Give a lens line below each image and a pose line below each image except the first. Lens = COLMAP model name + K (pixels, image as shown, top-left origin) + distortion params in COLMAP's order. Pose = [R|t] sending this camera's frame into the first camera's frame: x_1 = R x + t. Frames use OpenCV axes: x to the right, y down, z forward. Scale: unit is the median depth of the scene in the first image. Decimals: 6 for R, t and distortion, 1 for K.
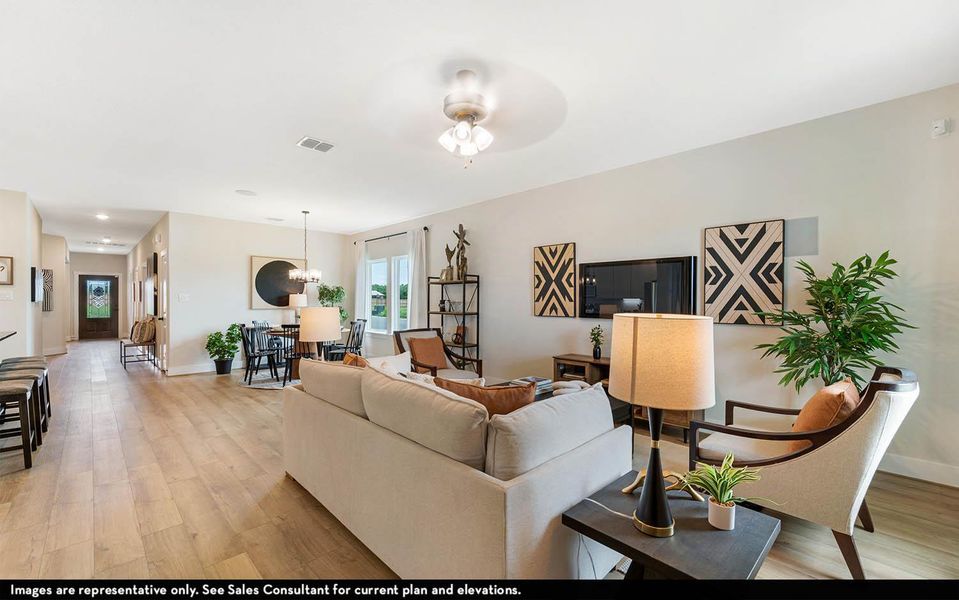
lens RADIAL K [[393.3, 0, 488.5], [0, 393.3, 302.5], [0, 0, 1]] dist [0.001986, 0.001824]
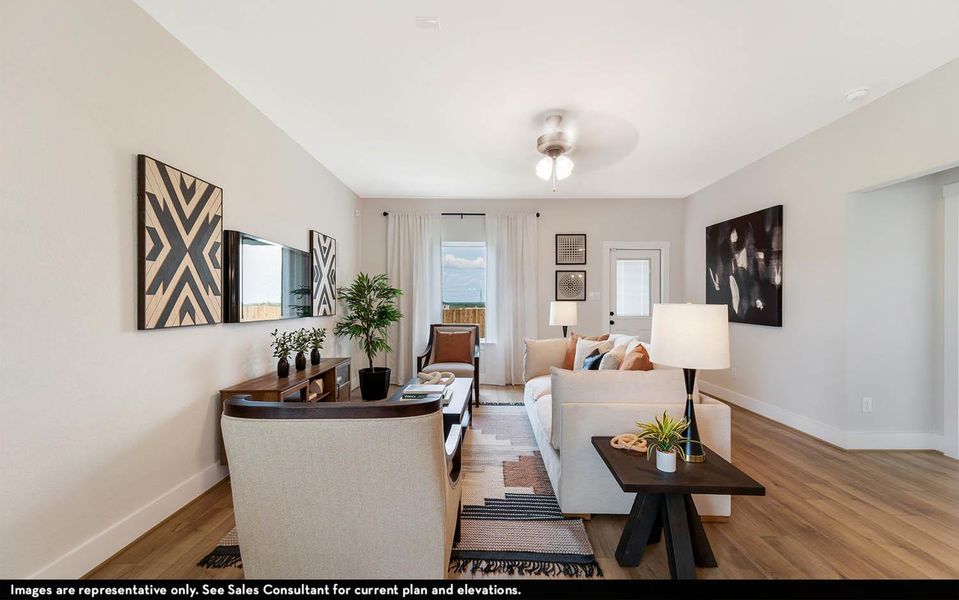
lens RADIAL K [[393.3, 0, 492.0], [0, 393.3, 303.7], [0, 0, 1]] dist [0.001986, 0.001824]
pose [[-0.714028, -0.003209, 0.700110, -0.417121], [0.003029, 0.999966, 0.007673, 0.005847], [-0.700111, 0.007599, -0.713994, 1.072696]]
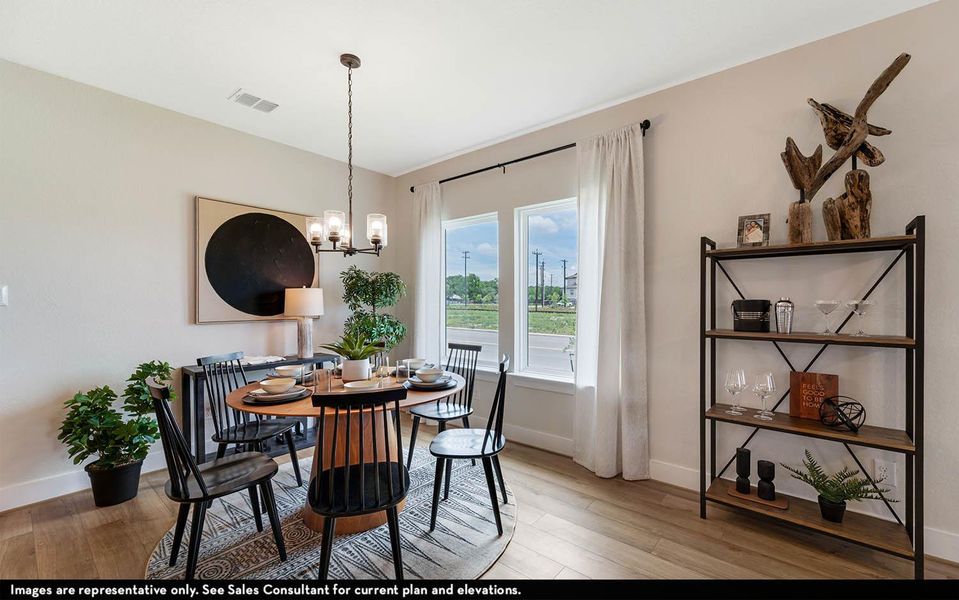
lens RADIAL K [[393.3, 0, 488.5], [0, 393.3, 301.5], [0, 0, 1]] dist [0.001986, 0.001824]
pose [[0.996300, -0.004815, 0.085808, -0.485712], [0.004610, 0.999986, 0.002593, -0.008666], [-0.085819, -0.002188, 0.996308, 0.823751]]
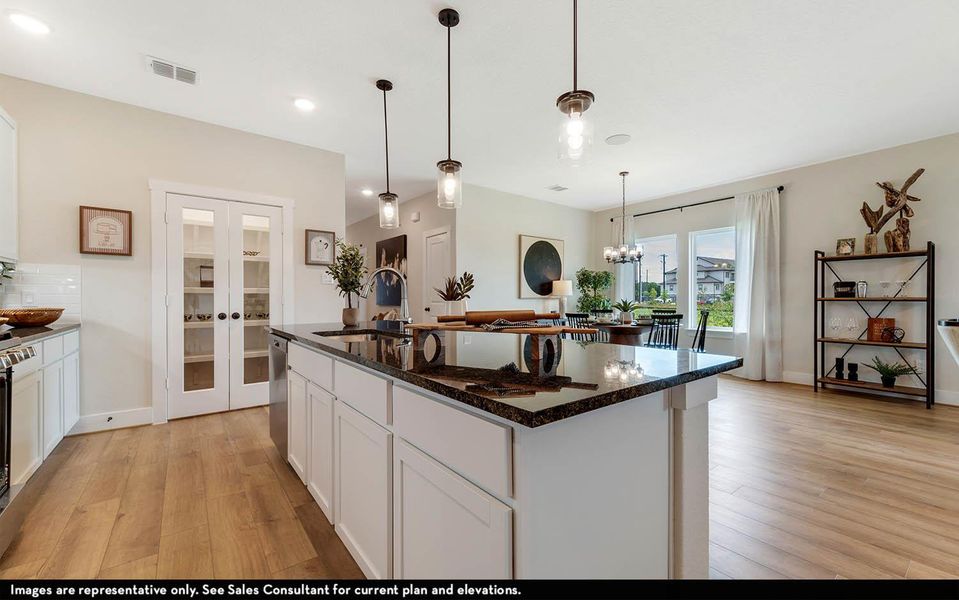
lens RADIAL K [[393.3, 0, 479.2], [0, 393.3, 300.1], [0, 0, 1]] dist [0.001986, 0.001824]
pose [[0.989013, -0.005730, -0.147719, -0.840277], [0.006411, 0.999971, 0.004132, 0.025332], [0.147691, -0.005034, 0.989021, 0.230872]]
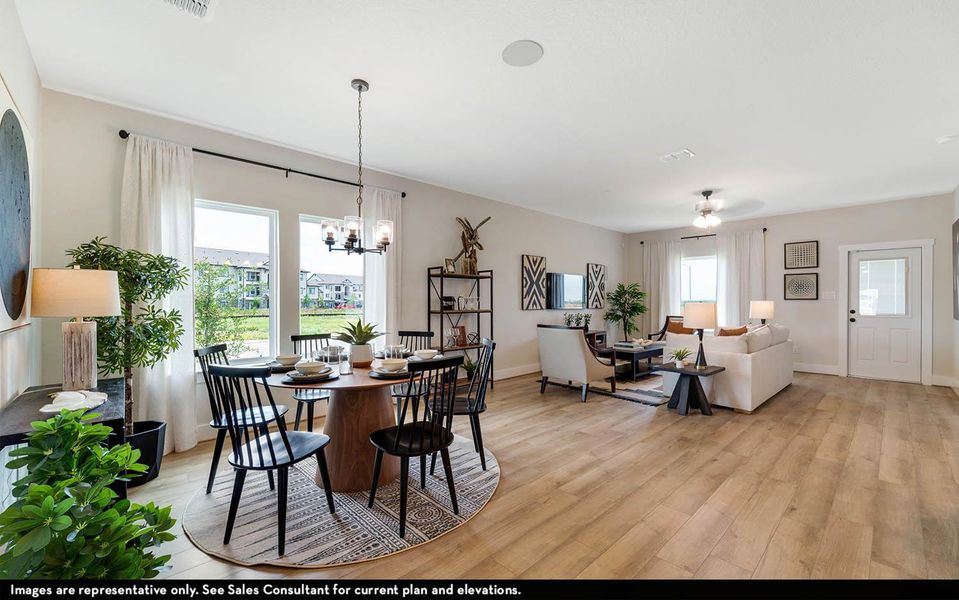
lens RADIAL K [[393.3, 0, 480.8], [0, 393.3, 303.0], [0, 0, 1]] dist [0.001986, 0.001824]
pose [[0.030415, -0.007930, 0.999506, -1.163320], [0.005070, 0.999957, 0.007779, 0.002111], [-0.999525, 0.004831, 0.030454, 1.132969]]
